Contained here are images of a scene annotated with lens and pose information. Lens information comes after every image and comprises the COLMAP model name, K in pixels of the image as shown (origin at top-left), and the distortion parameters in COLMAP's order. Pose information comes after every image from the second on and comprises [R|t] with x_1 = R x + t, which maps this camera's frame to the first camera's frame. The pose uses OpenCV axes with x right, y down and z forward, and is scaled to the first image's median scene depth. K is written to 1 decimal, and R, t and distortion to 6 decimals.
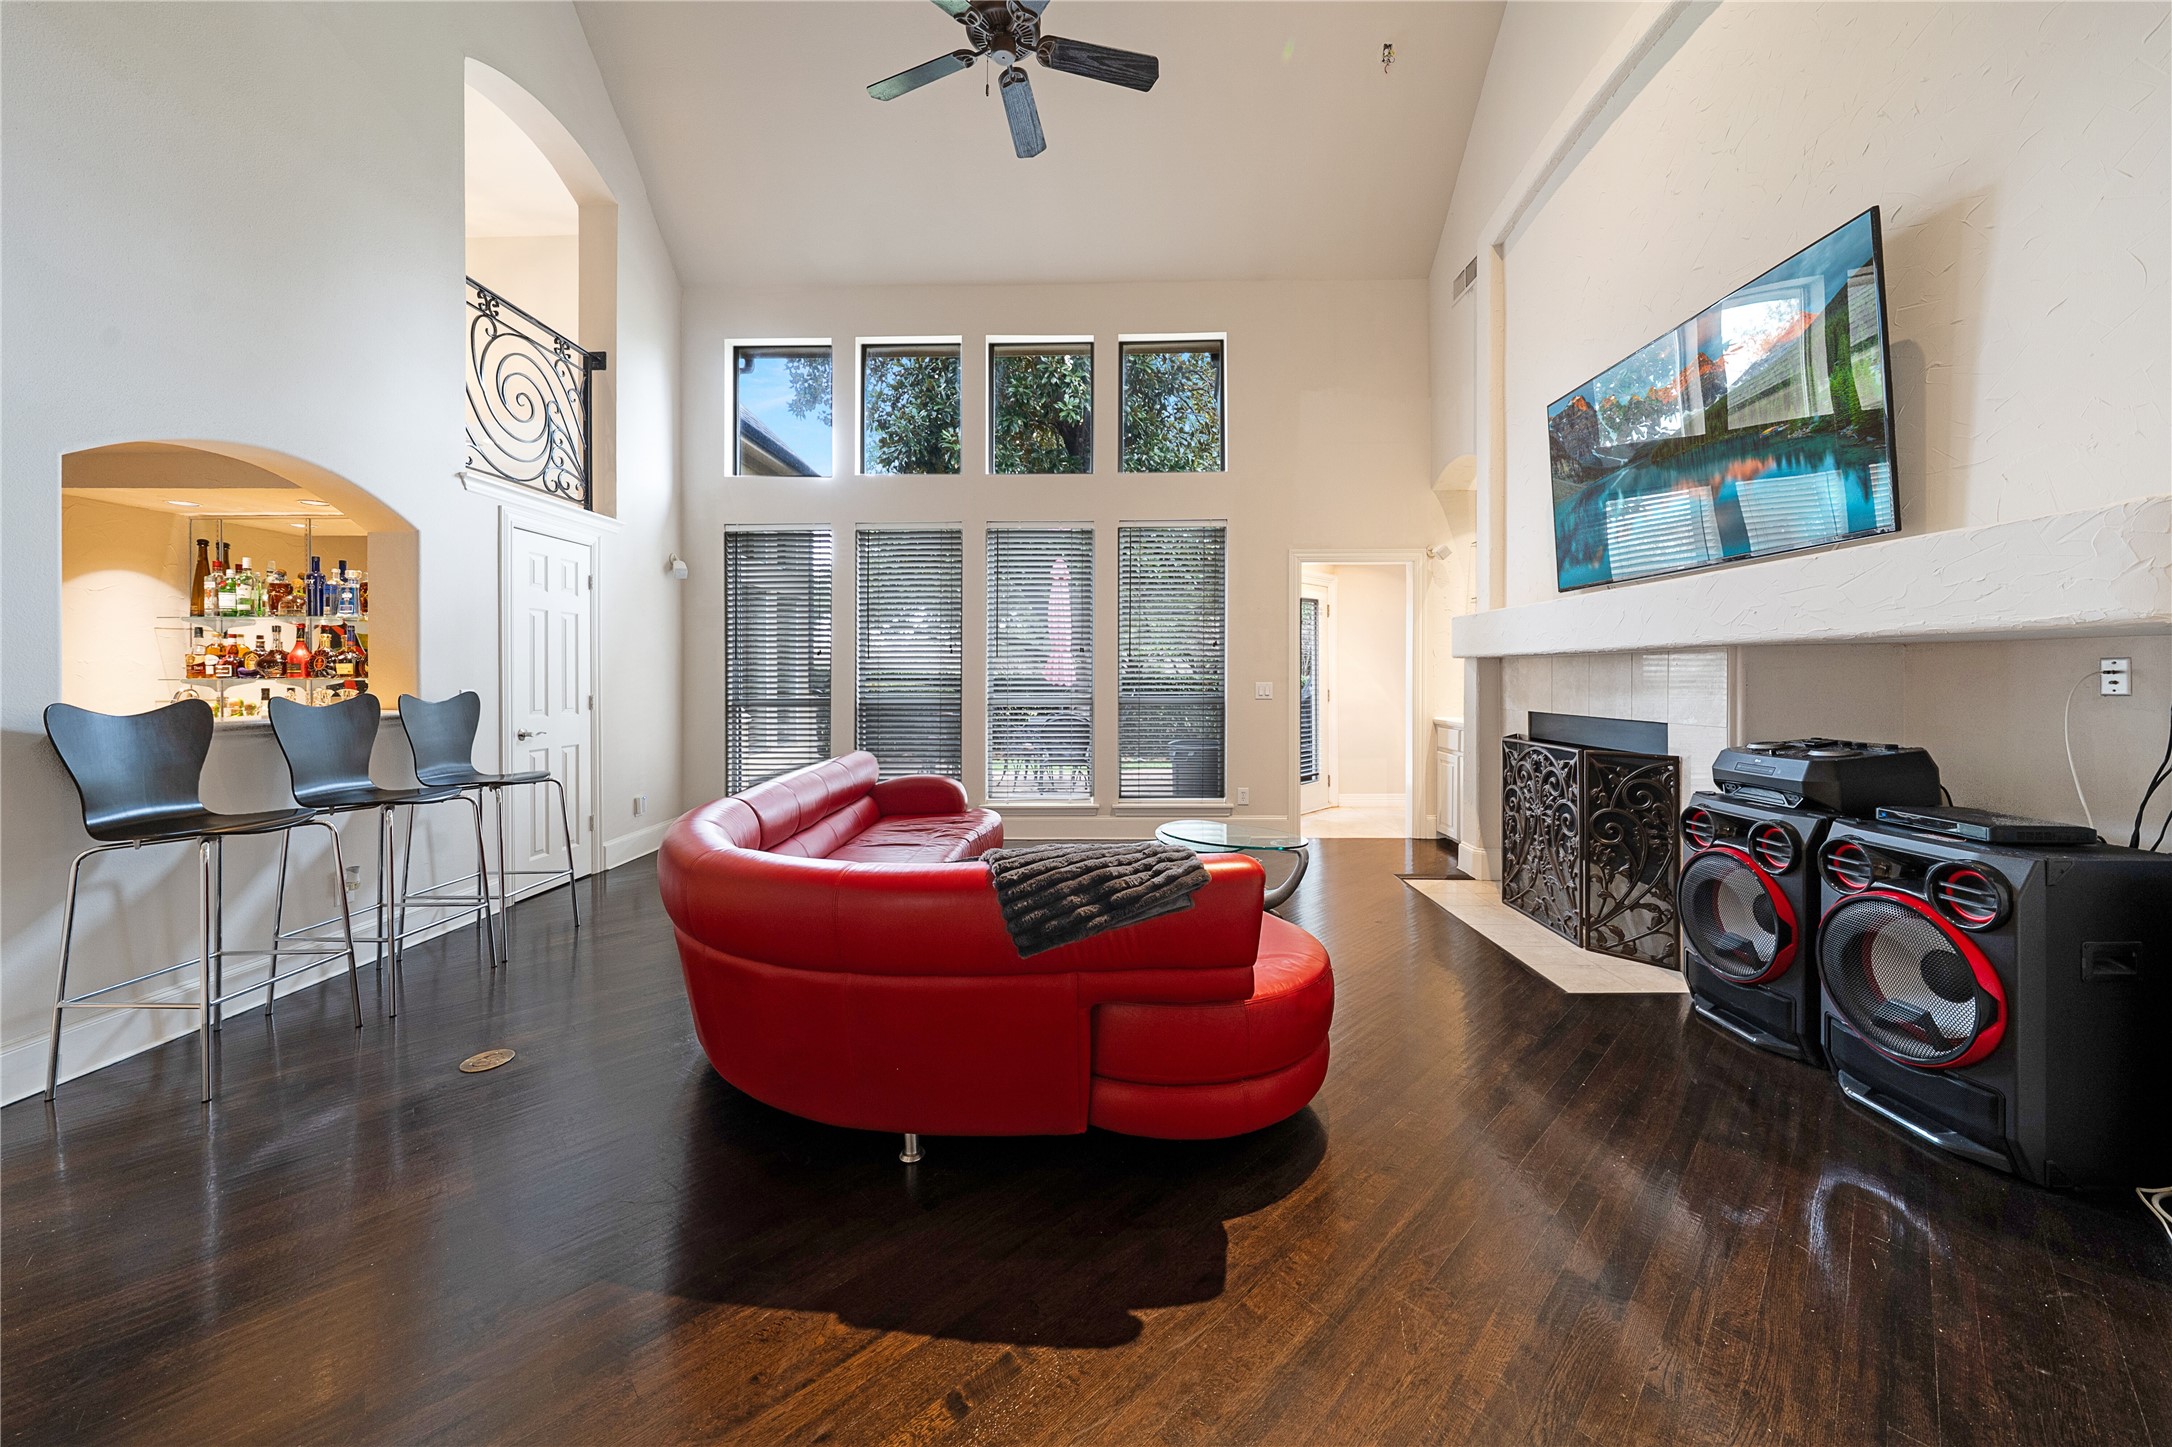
lens RADIAL K [[740.5, 0, 1085.6], [0, 740.5, 683.0], [0, 0, 1]] dist [-0.016877, 0.000010]
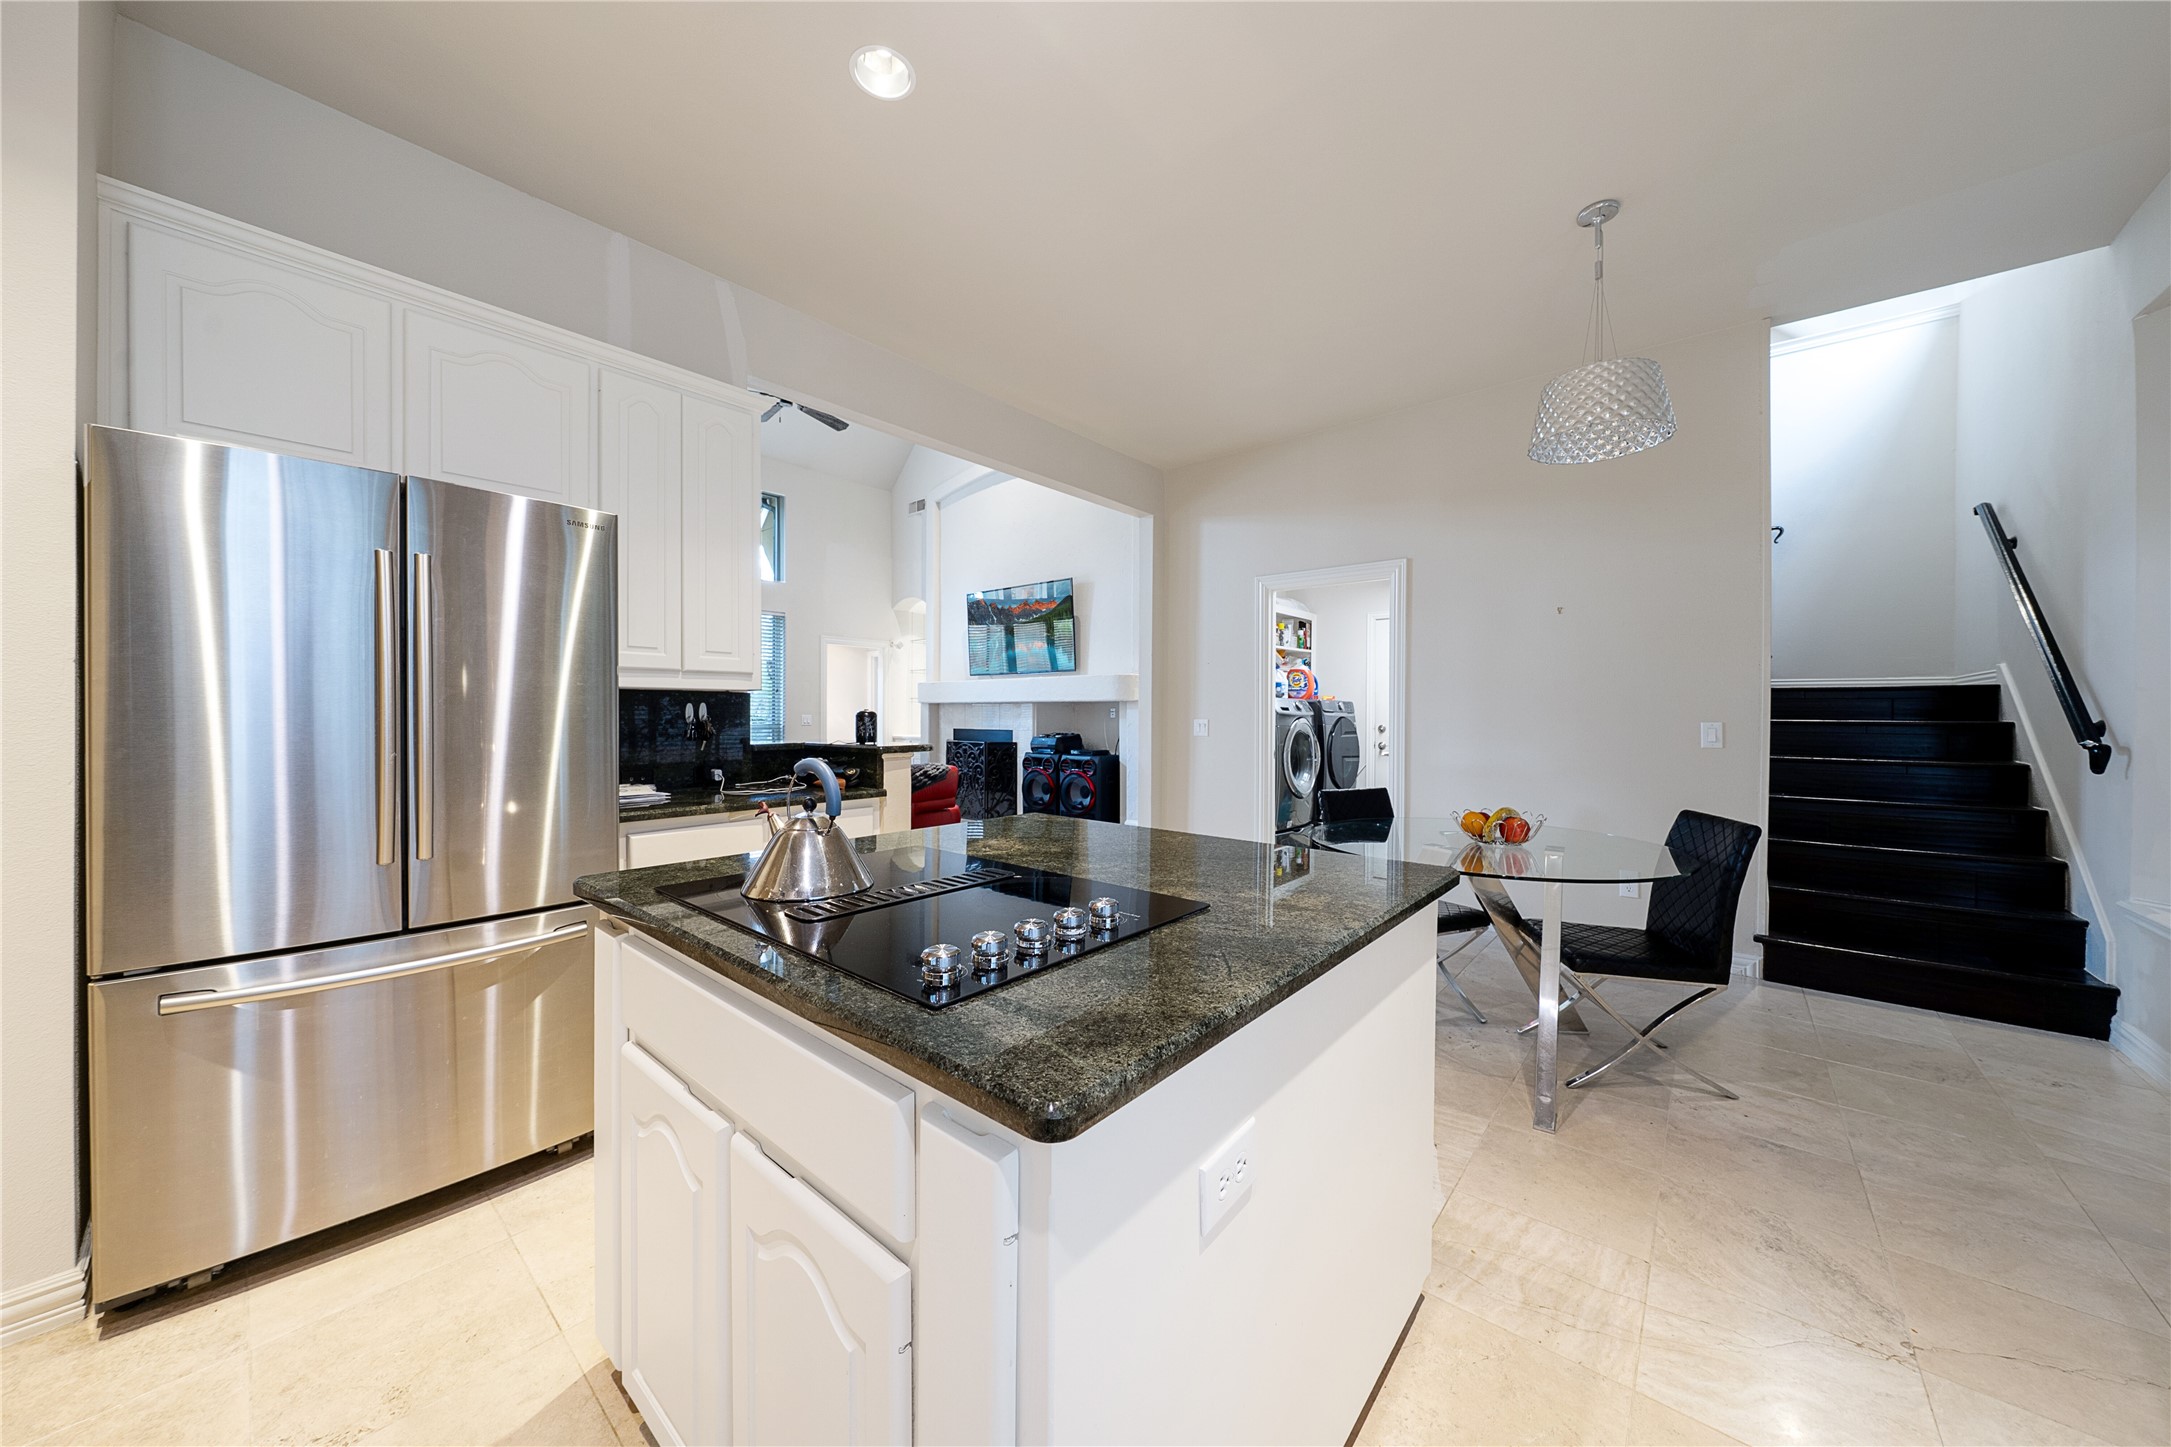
lens RADIAL K [[740.1, 0, 1085.1], [0, 740.1, 683.1], [0, 0, 1]] dist [-0.016877, 0.000010]
pose [[0.627963, 0.041226, 0.777150, -1.104812], [-0.002829, 0.998710, -0.050693, 0.017434], [-0.778238, 0.029635, 0.627270, -0.871104]]
